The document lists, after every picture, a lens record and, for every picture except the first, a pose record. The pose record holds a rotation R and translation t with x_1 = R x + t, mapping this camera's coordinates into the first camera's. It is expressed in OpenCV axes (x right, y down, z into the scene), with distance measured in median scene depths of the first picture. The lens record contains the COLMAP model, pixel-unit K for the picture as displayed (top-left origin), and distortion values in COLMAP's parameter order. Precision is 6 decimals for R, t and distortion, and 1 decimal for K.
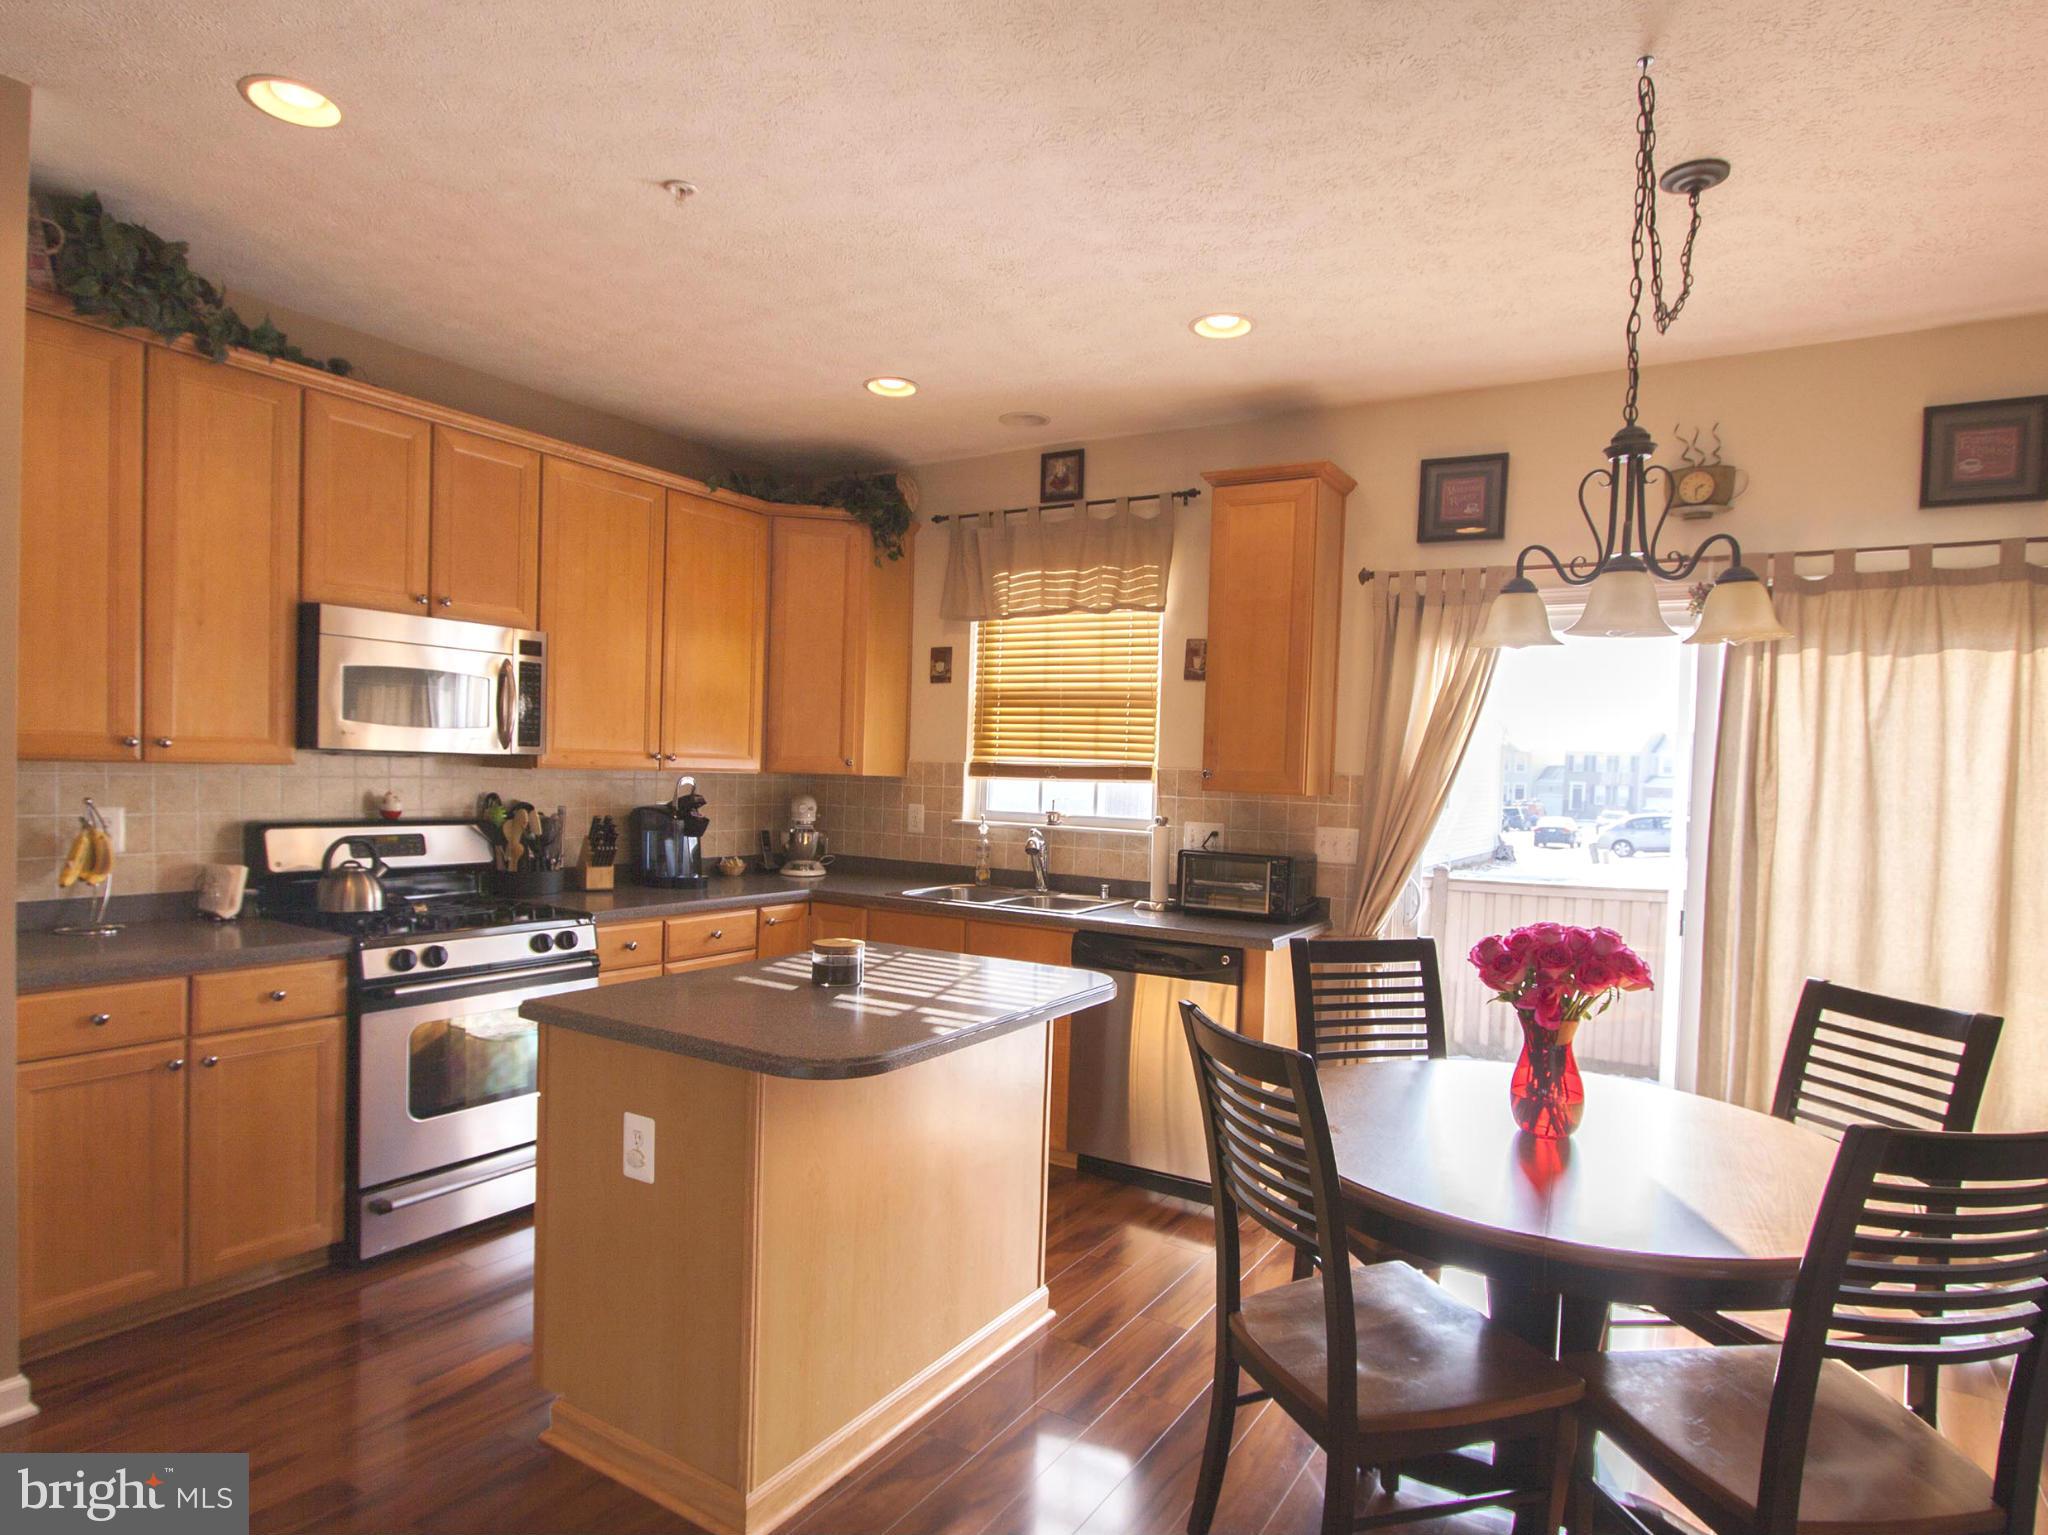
lens RADIAL K [[1179.6, 0, 1024.0], [0, 1179.6, 767.5], [0, 0, 1]] dist [-0.000028, -0.000033]
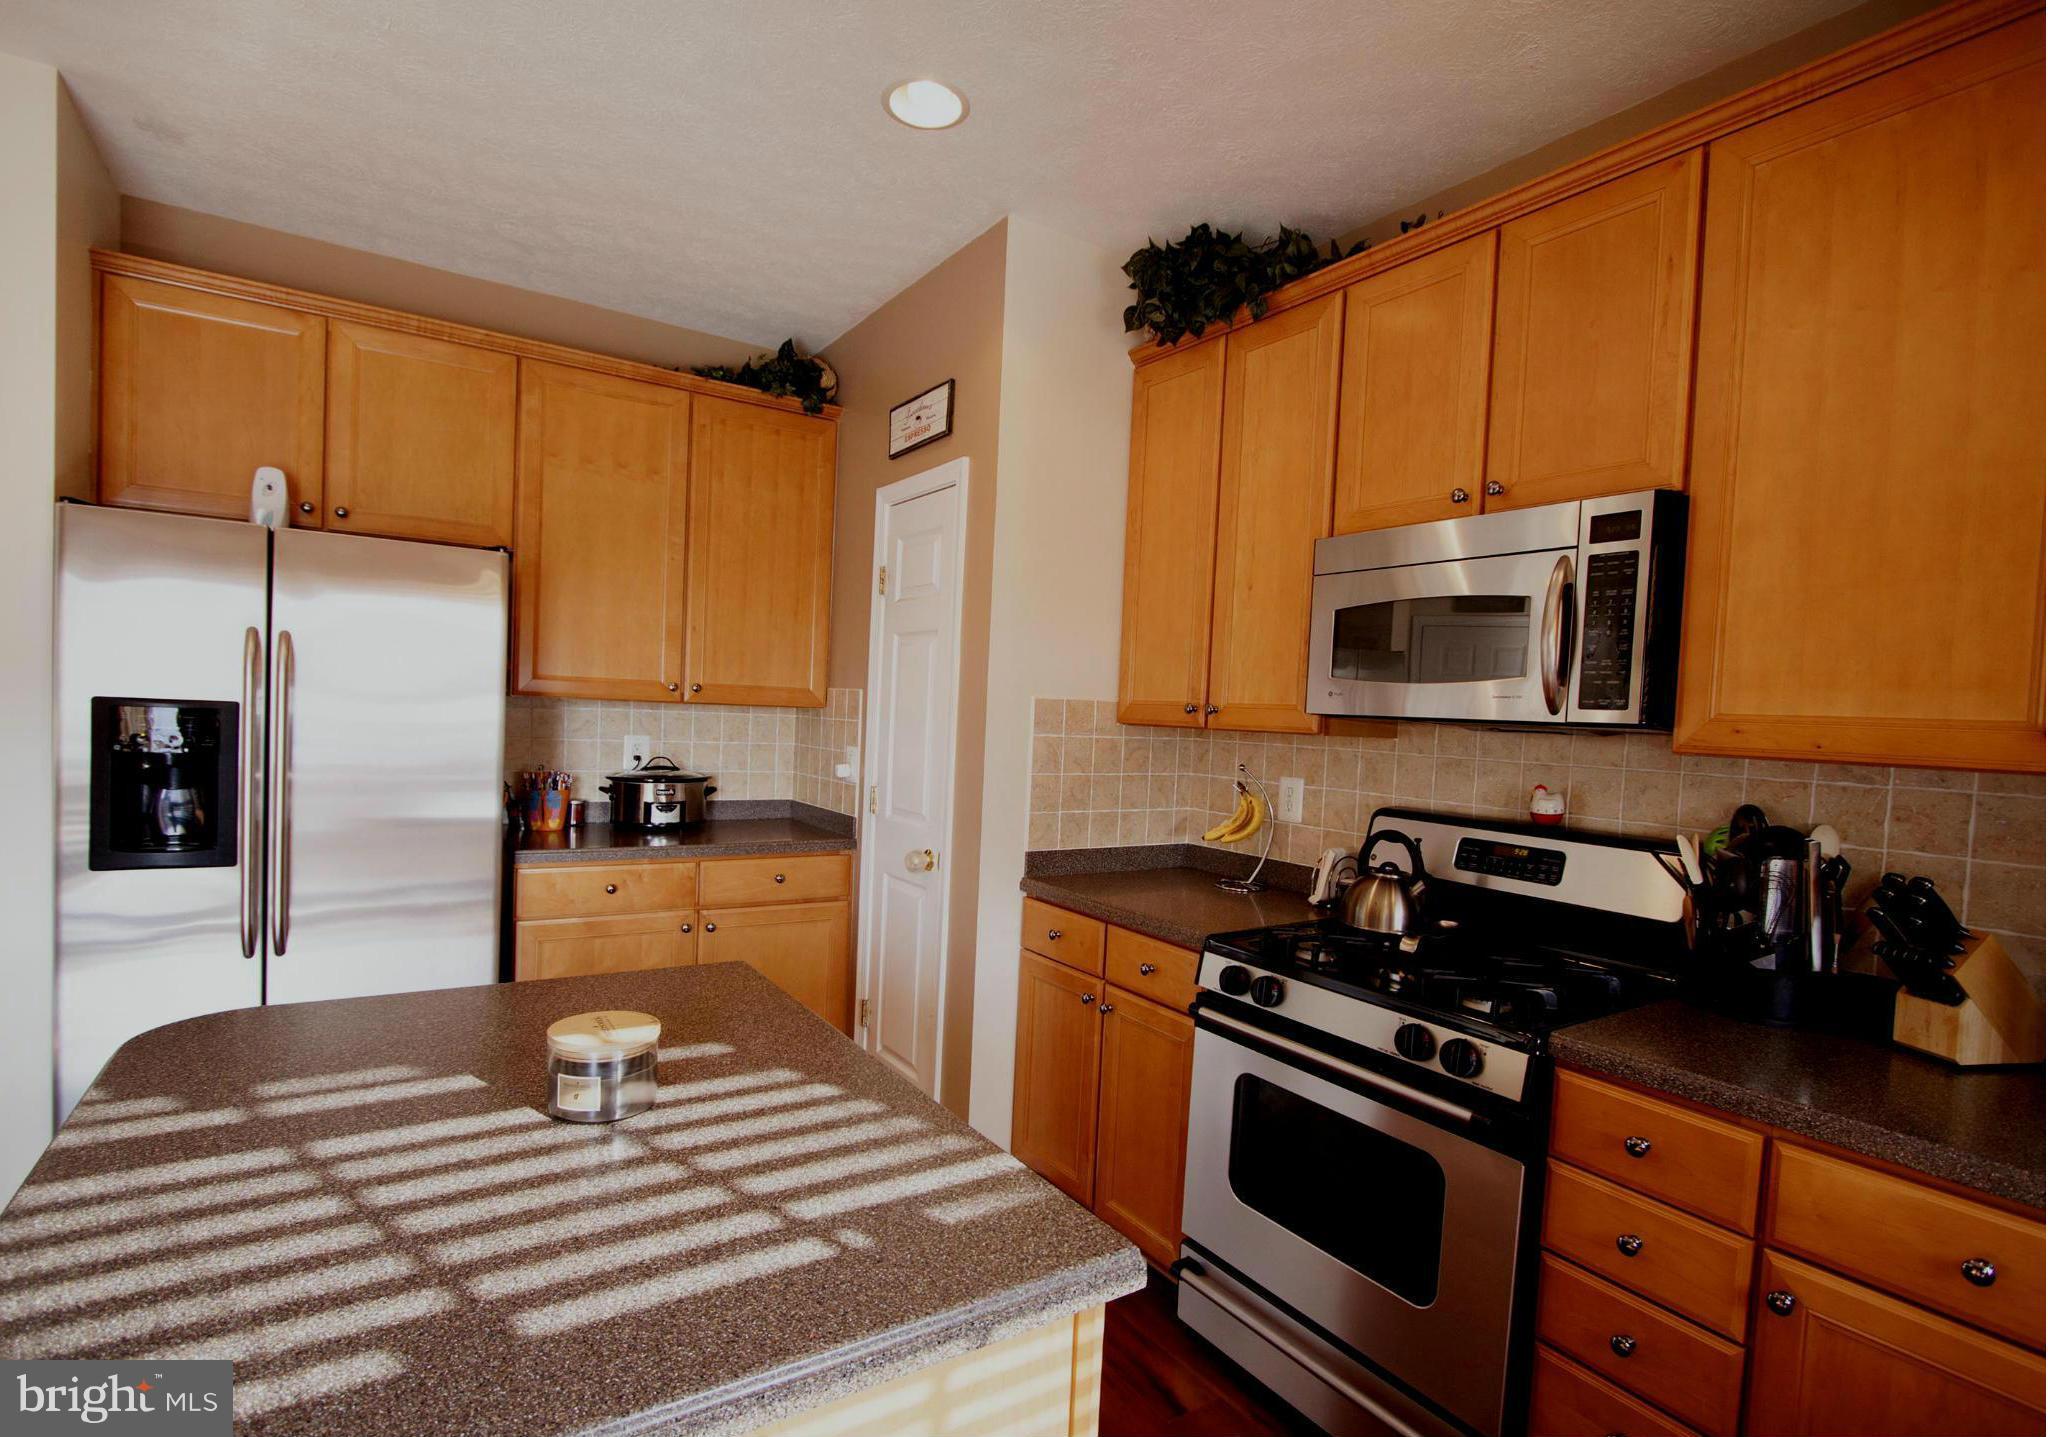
lens RADIAL K [[1021.9, 0, 1019.5], [0, 1021.9, 748.8], [0, 0, 1]] dist [-0.001451, -0.000182]
pose [[-0.430255, -0.019998, -0.902486, 0.125646], [-0.061427, 0.998086, 0.007168, 0.014324], [0.900615, 0.058521, -0.430660, 1.016236]]
